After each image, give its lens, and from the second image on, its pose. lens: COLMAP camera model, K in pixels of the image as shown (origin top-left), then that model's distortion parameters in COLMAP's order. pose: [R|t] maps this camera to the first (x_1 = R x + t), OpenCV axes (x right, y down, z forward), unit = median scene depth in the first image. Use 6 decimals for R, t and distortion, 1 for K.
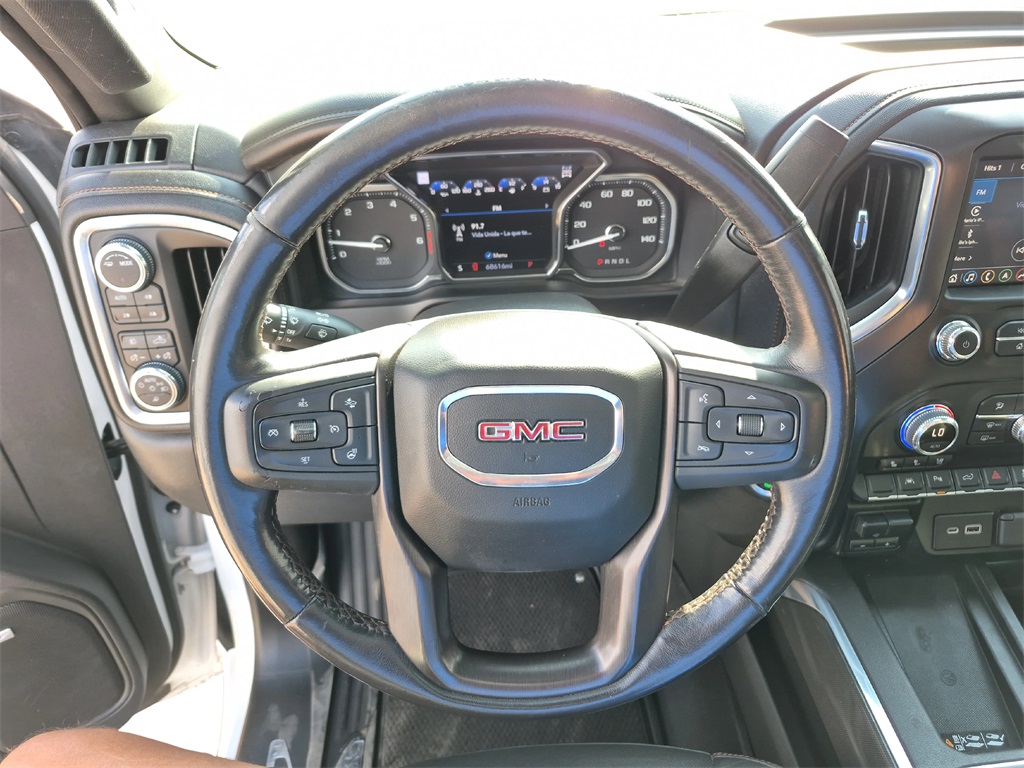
lens RADIAL K [[722.9, 0, 483.7], [0, 722.9, 381.2], [0, 0, 1]] dist [0.118337, -0.196615]
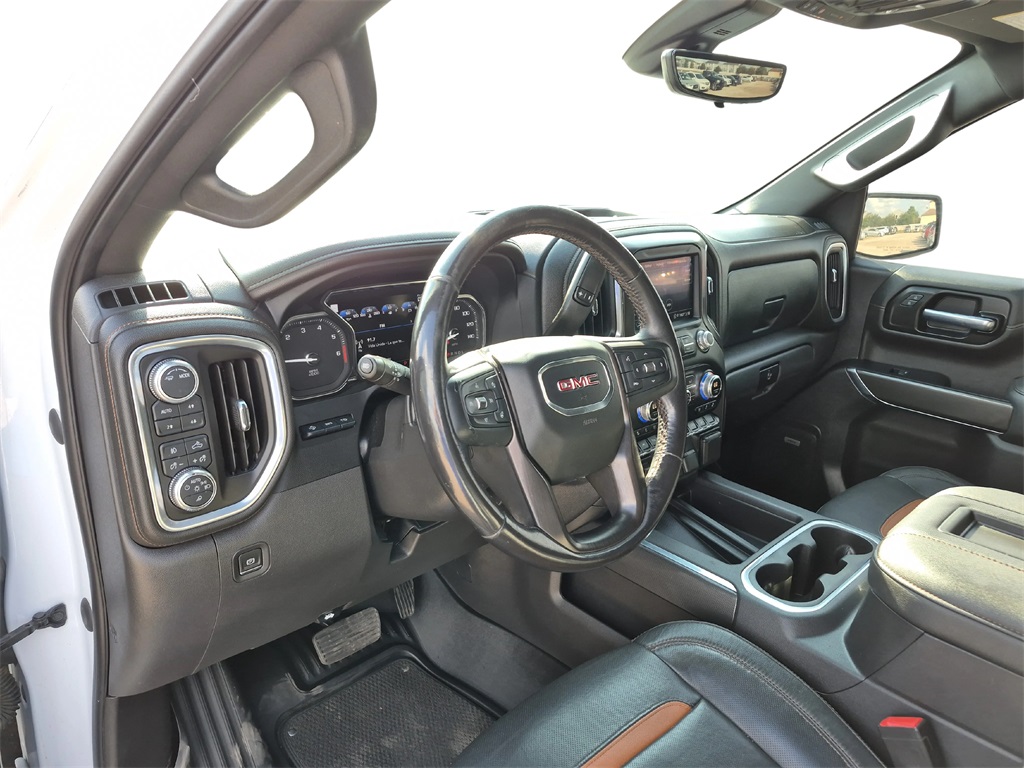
lens RADIAL K [[722.9, 0, 483.7], [0, 722.9, 381.2], [0, 0, 1]] dist [0.118337, -0.196615]
pose [[0.770181, -0.137702, 0.622783, -0.731374], [0.320656, 0.927648, -0.191438, 0.197397], [-0.551362, 0.347142, 0.758612, -0.140153]]
